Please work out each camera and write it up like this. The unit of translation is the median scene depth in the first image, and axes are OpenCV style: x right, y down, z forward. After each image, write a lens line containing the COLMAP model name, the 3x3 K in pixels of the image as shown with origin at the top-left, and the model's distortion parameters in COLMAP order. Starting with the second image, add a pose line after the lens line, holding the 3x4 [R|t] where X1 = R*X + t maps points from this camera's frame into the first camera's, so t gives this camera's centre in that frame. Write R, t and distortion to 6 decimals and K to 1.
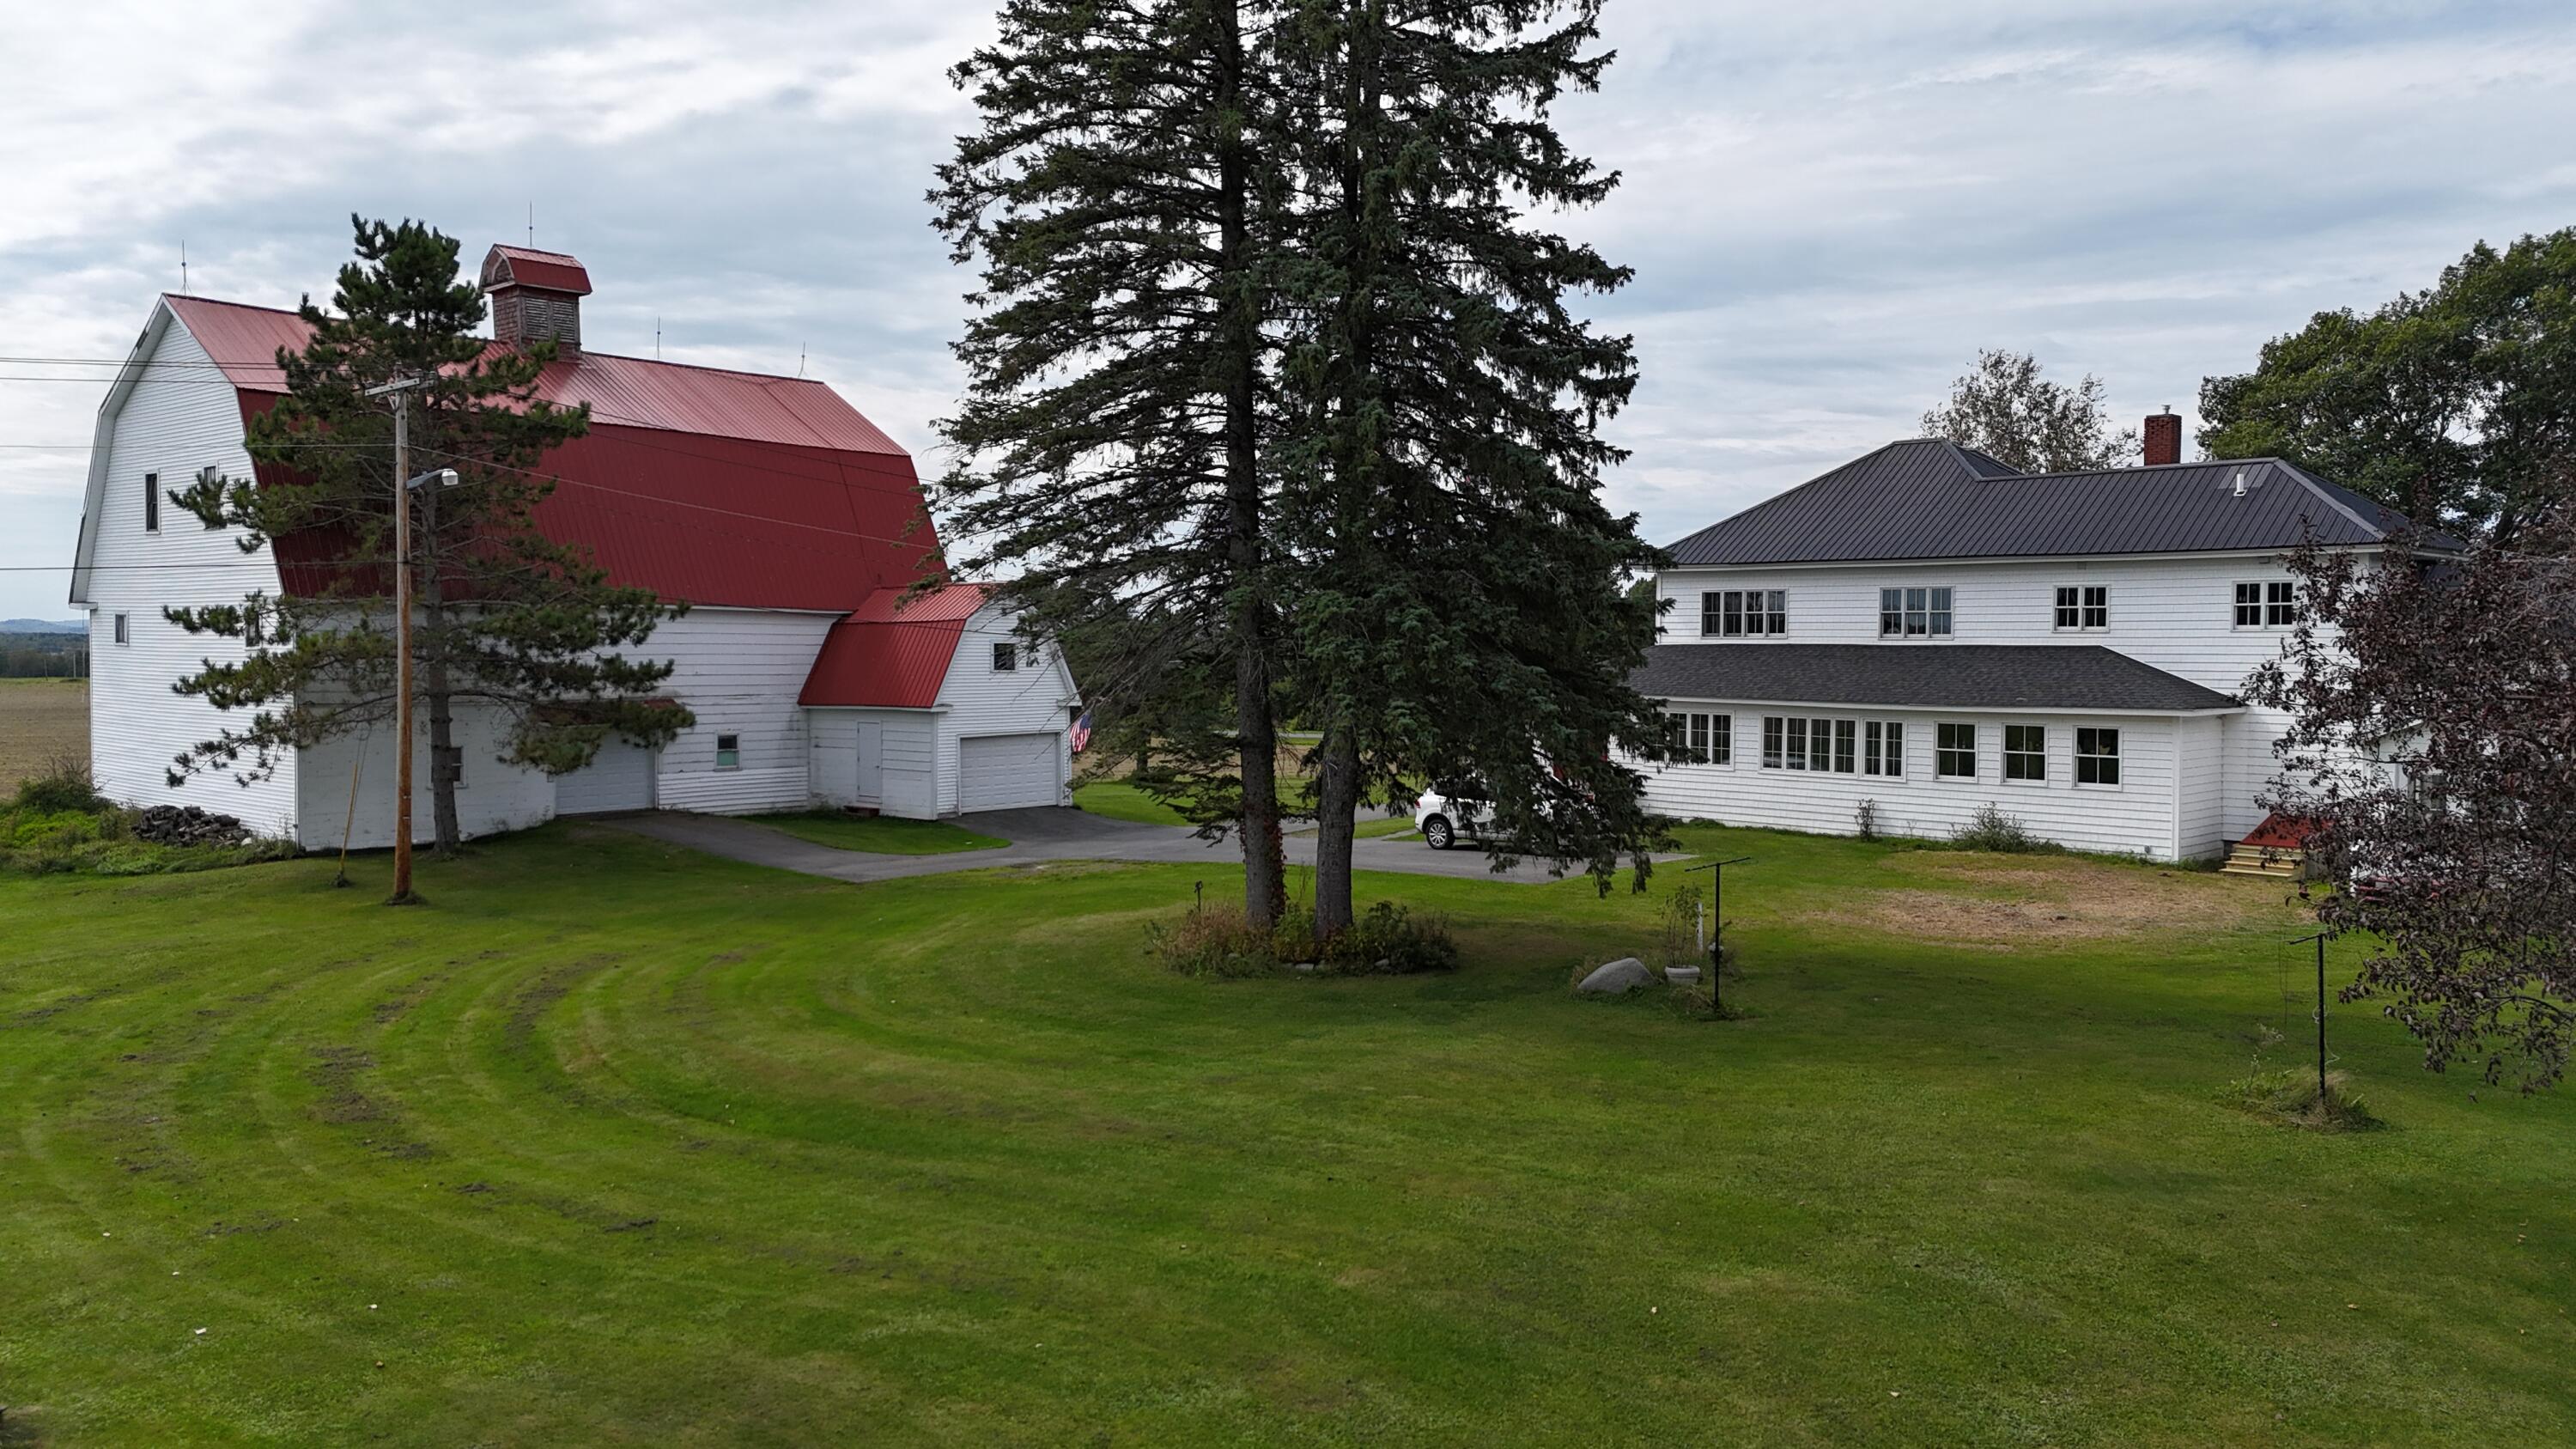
lens RADIAL K [[1891.9, 0, 1273.9], [0, 1891.9, 737.4], [0, 0, 1]] dist [0.069927, -0.066353]
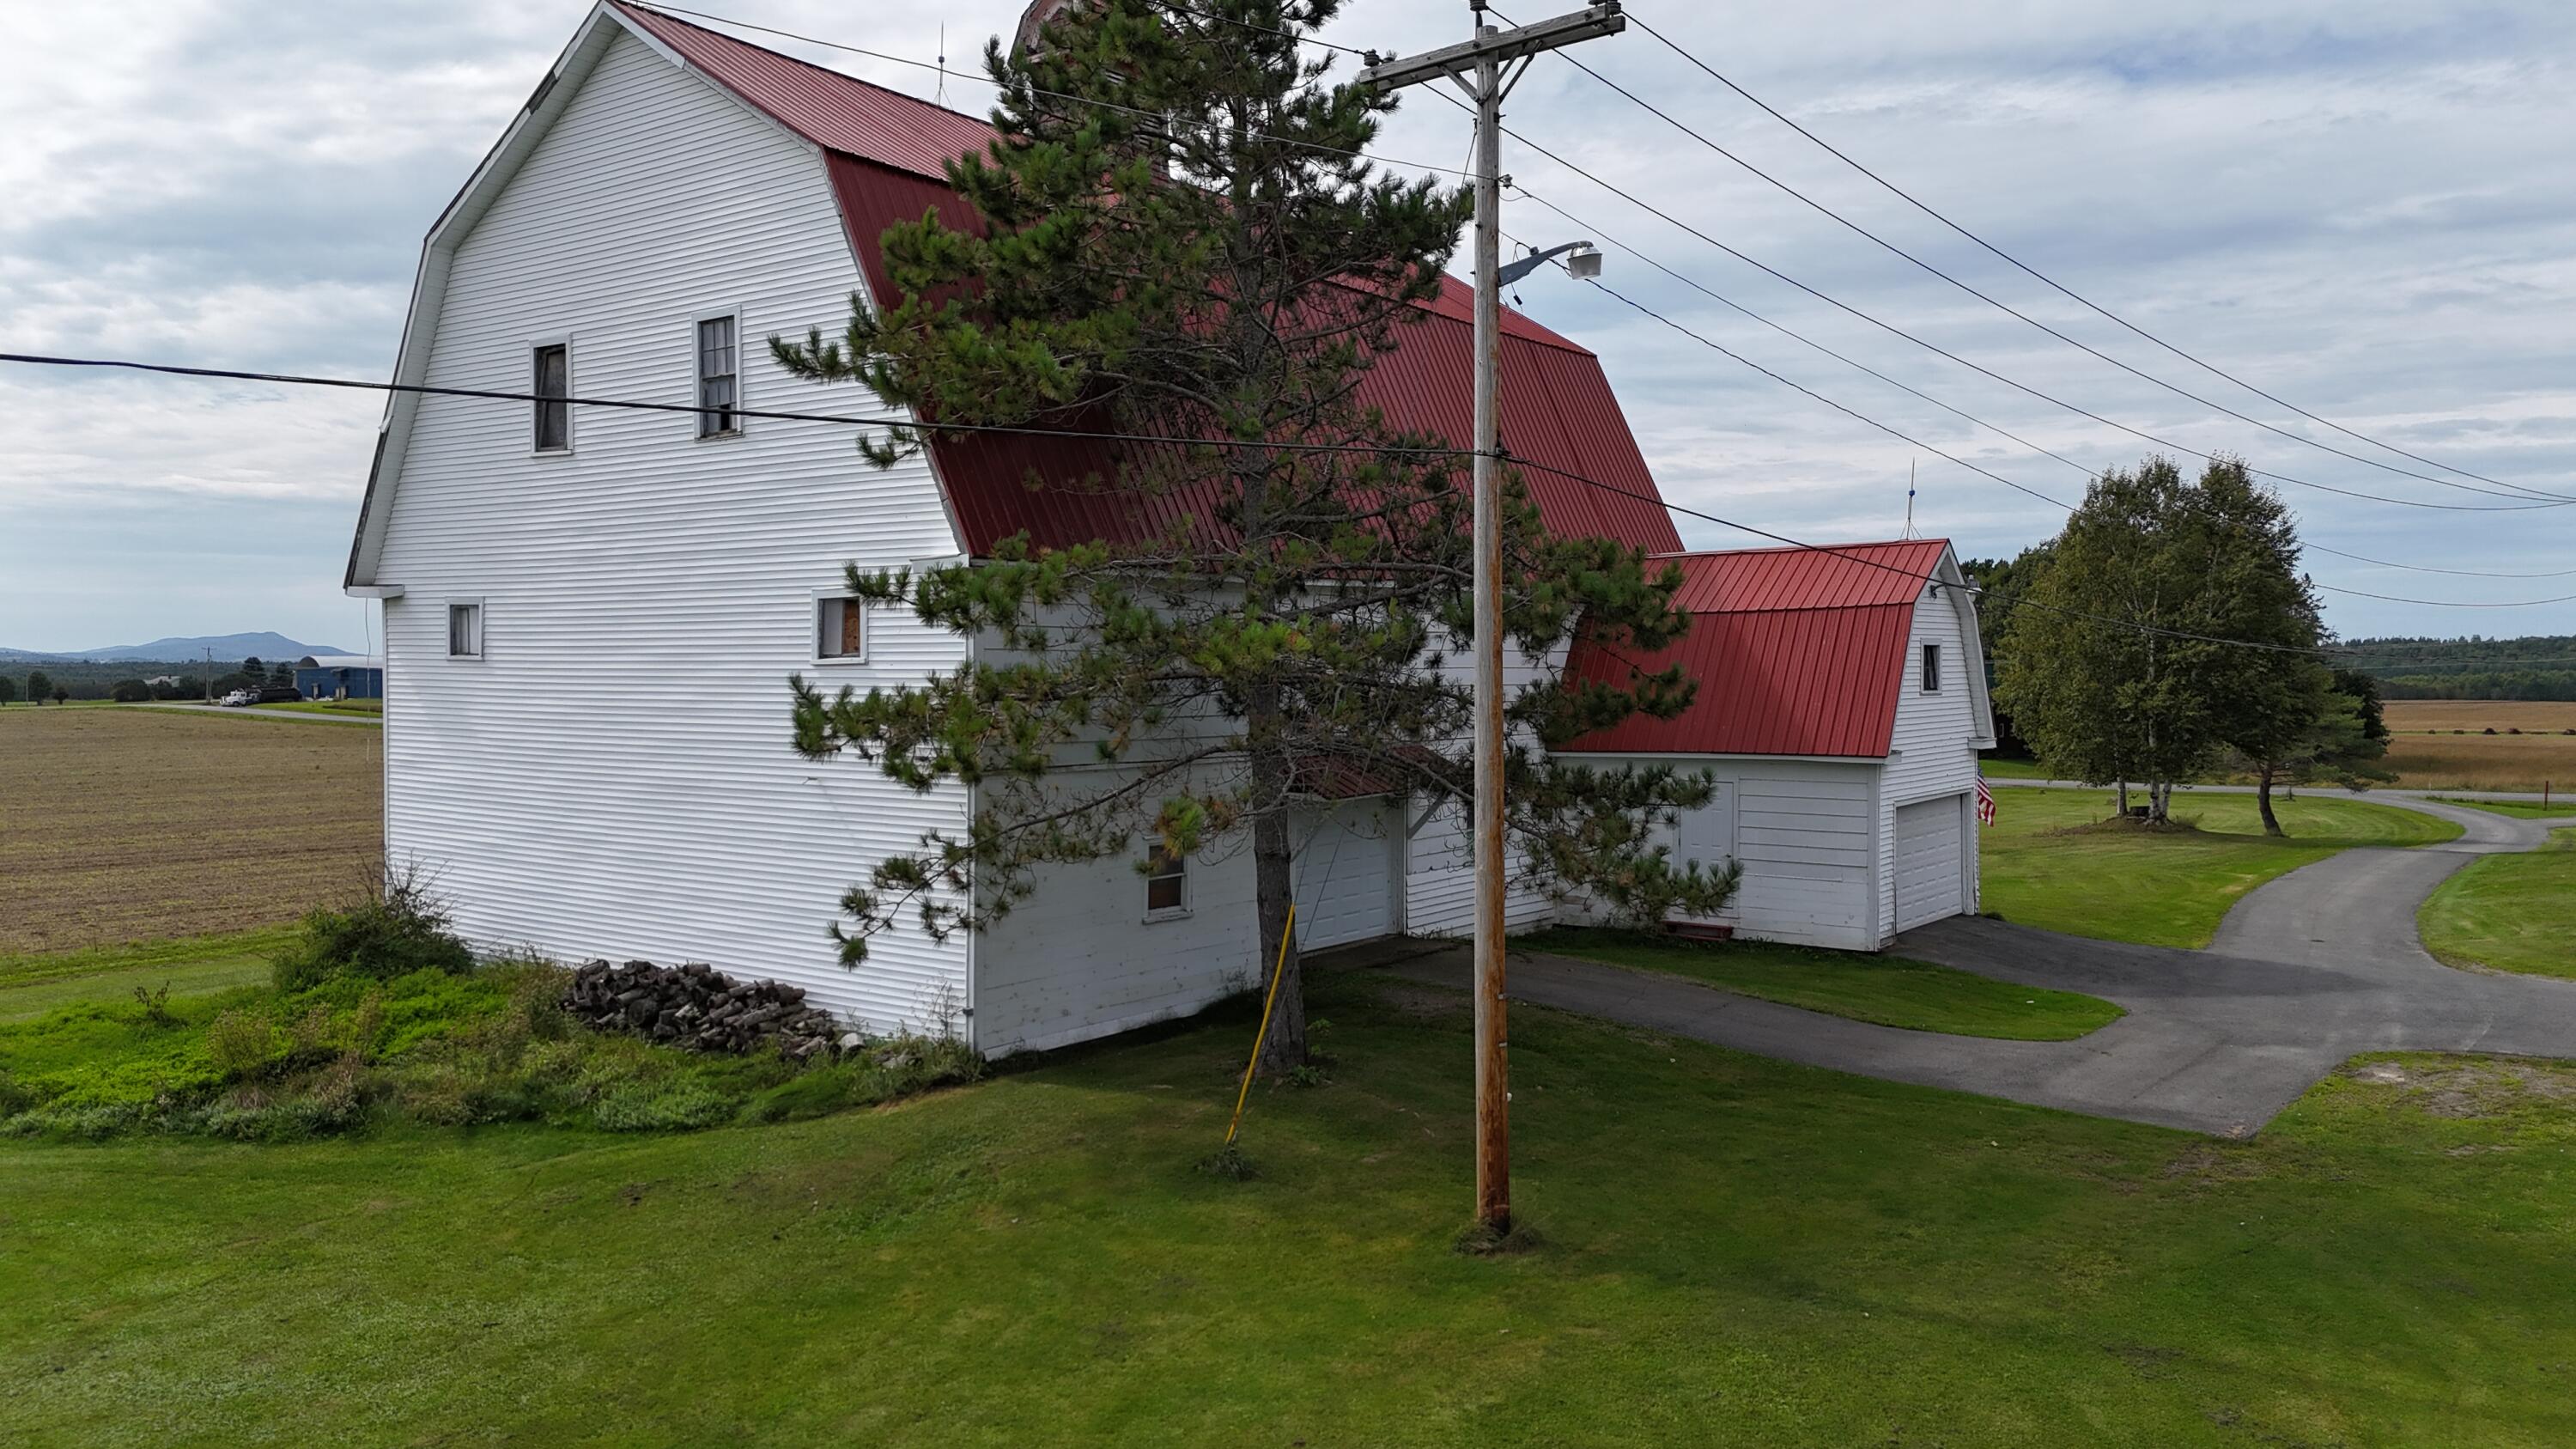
lens RADIAL K [[1891.9, 0, 1293.4], [0, 1891.9, 693.1], [0, 0, 1]] dist [0.069927, -0.066353]
pose [[0.998260, -0.007717, 0.058457, -0.394583], [0.009577, 0.999454, -0.031608, -0.018569], [-0.058181, 0.032113, 0.997789, 0.430169]]
